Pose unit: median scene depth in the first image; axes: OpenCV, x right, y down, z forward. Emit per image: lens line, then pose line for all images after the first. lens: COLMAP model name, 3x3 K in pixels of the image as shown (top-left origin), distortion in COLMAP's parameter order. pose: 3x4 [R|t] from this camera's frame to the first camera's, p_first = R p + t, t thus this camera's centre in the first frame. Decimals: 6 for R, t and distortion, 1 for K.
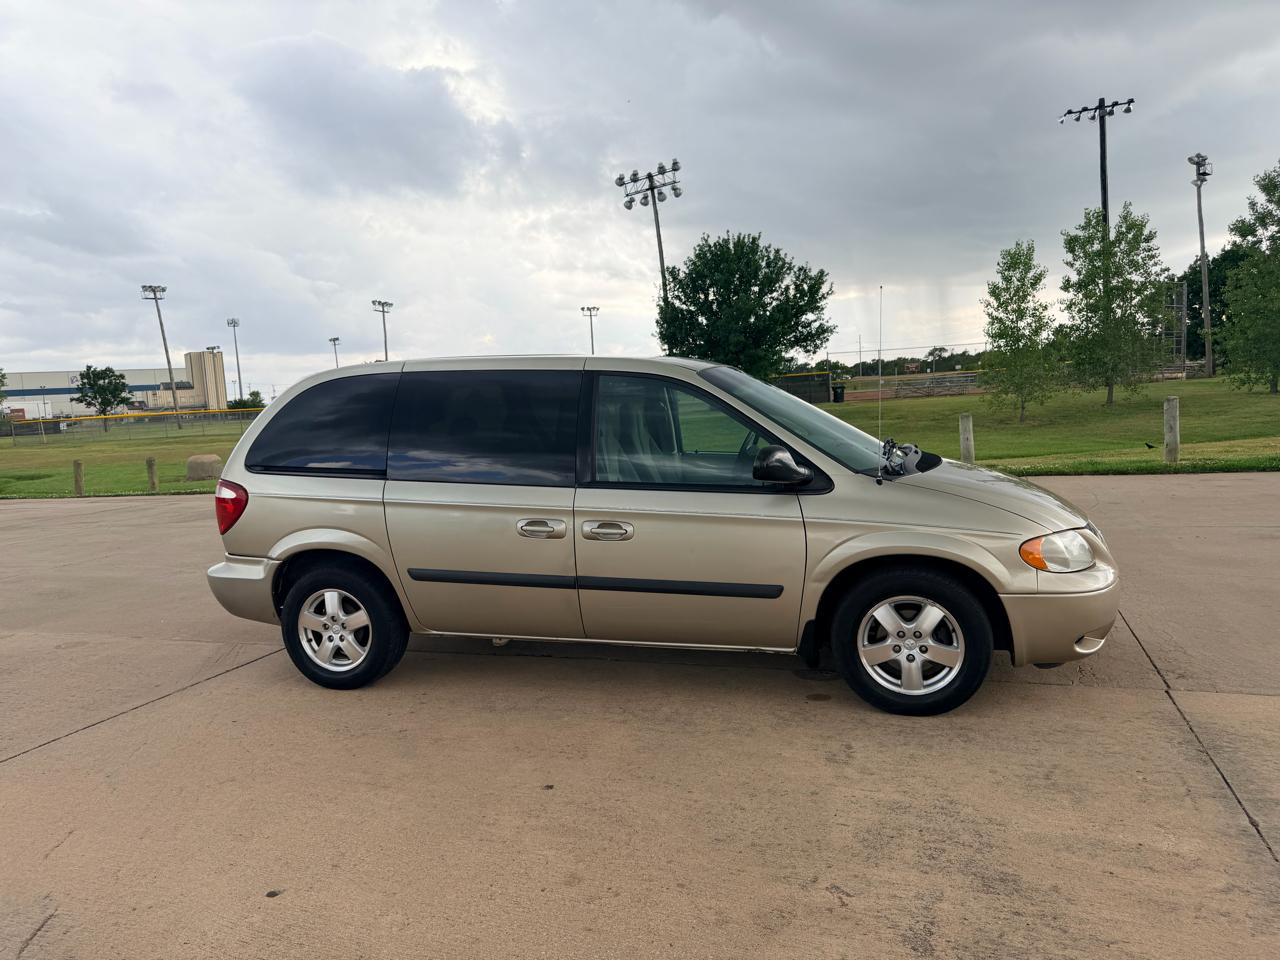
lens RADIAL K [[889.0, 0, 640.0], [0, 889.0, 480.0], [0, 0, 1]] dist [0.078303, -0.118803]
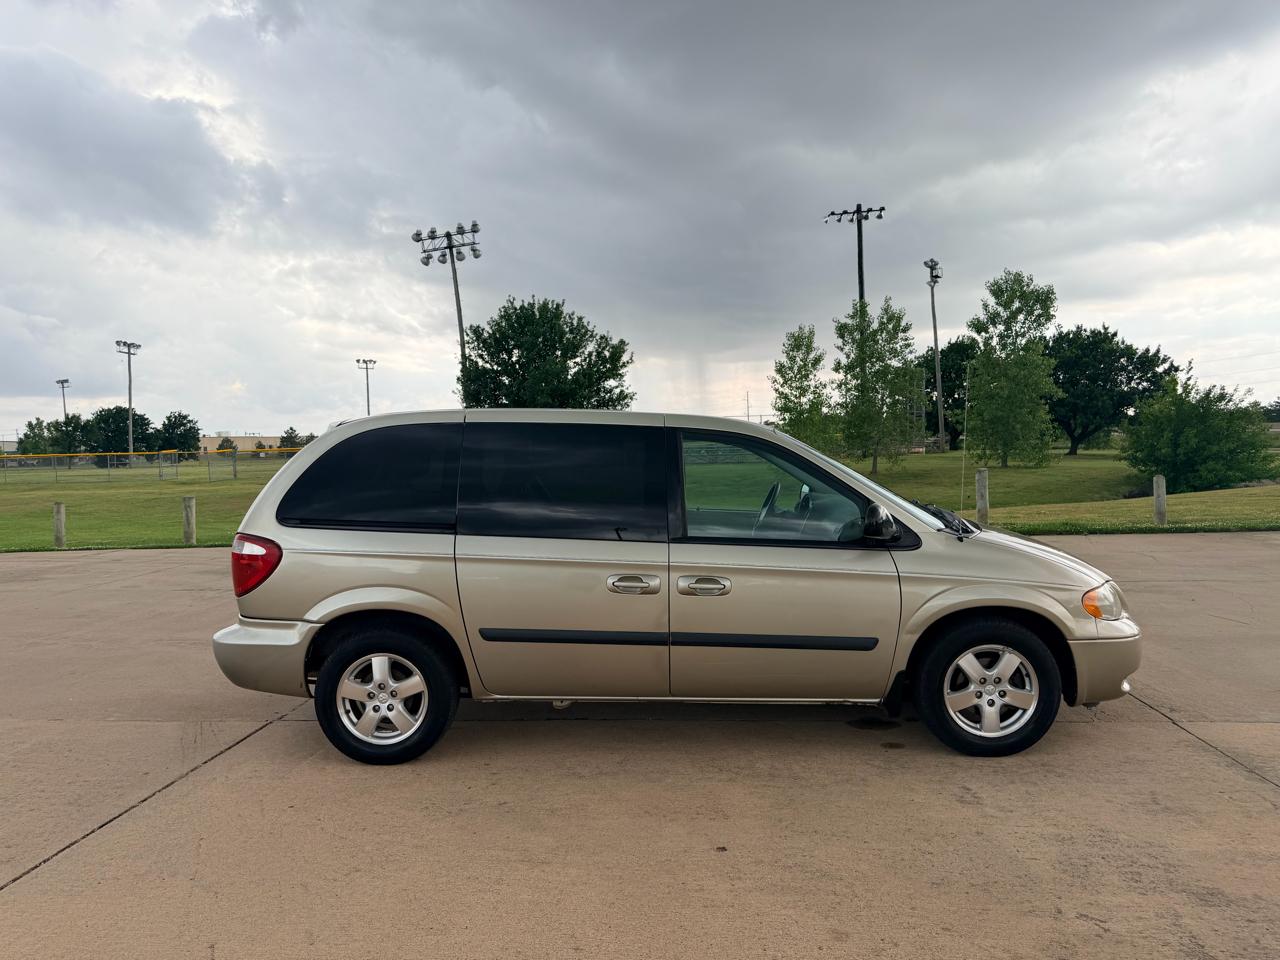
lens RADIAL K [[889.0, 0, 640.0], [0, 889.0, 480.0], [0, 0, 1]] dist [0.078303, -0.118803]
pose [[0.968492, 0.021772, 0.248090, -0.042110], [-0.004683, 0.997587, -0.069264, 0.000855], [-0.248999, 0.065920, 0.966258, 0.004495]]
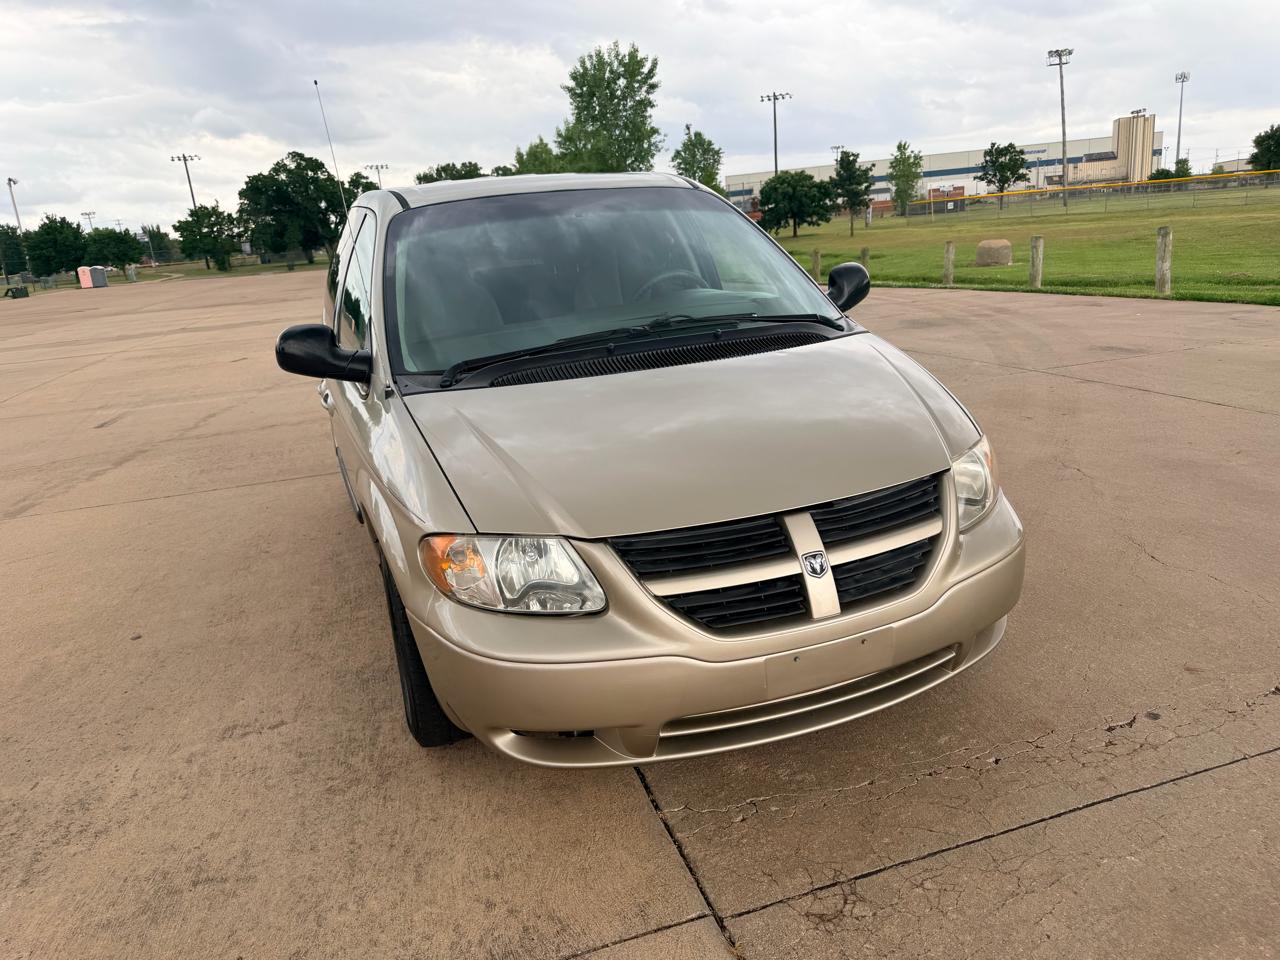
lens RADIAL K [[903.2, 0, 652.1], [0, 903.2, 474.8], [0, 0, 1]] dist [0.042474, -0.057503]
pose [[0.608200, 0.210934, -0.765245, 0.101340], [-0.027871, 0.969127, 0.244981, -0.012202], [0.793295, -0.127669, 0.595302, 0.082958]]
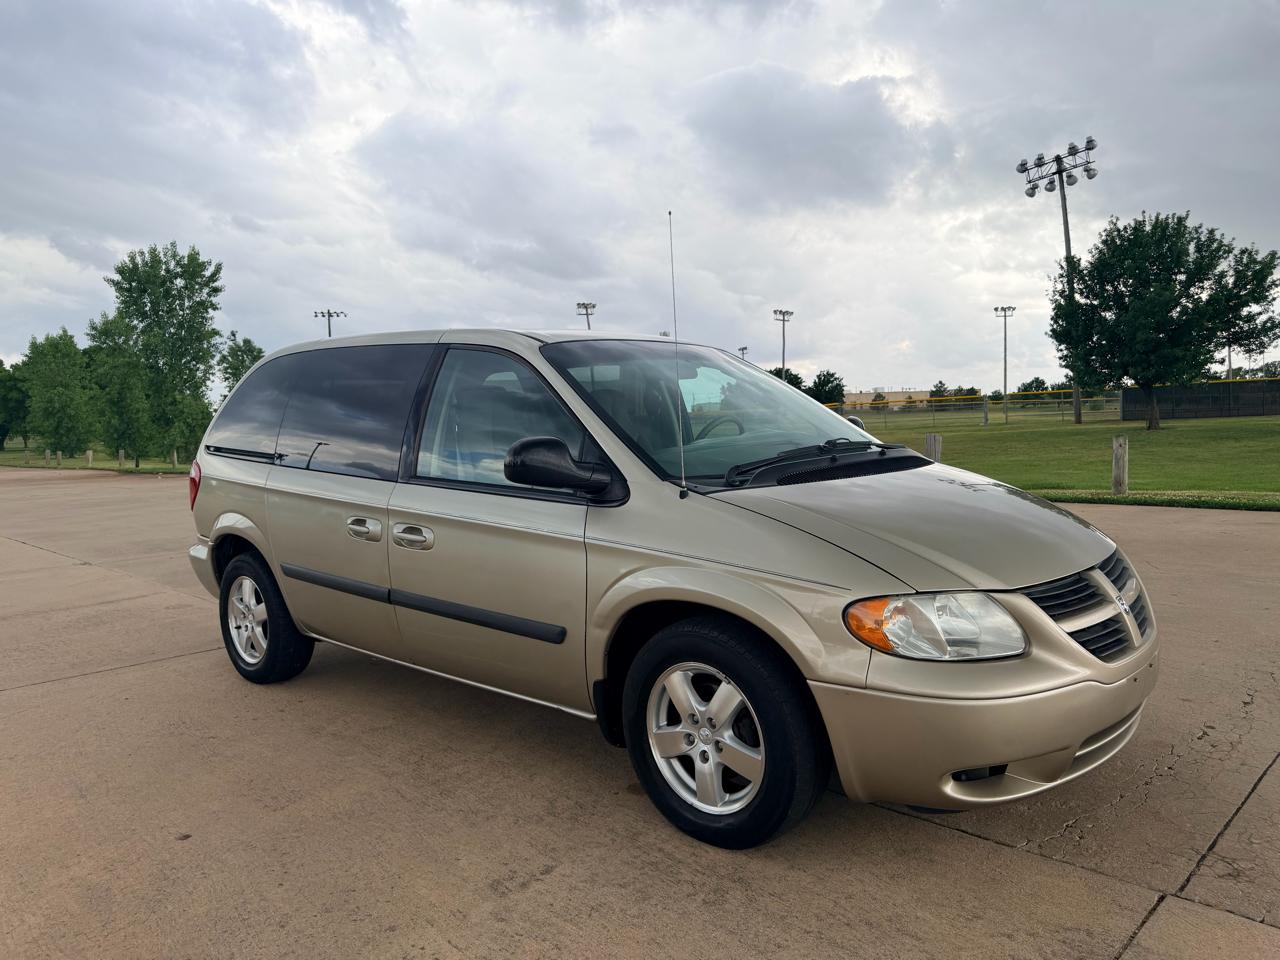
lens RADIAL K [[894.3, 0, 646.8], [0, 894.3, 460.8], [0, 0, 1]] dist [0.064805, -0.085093]
pose [[0.905218, 0.040394, -0.423023, 0.059584], [-0.053004, 0.998431, -0.018084, -0.001092], [0.421629, 0.038792, 0.905938, 0.039307]]
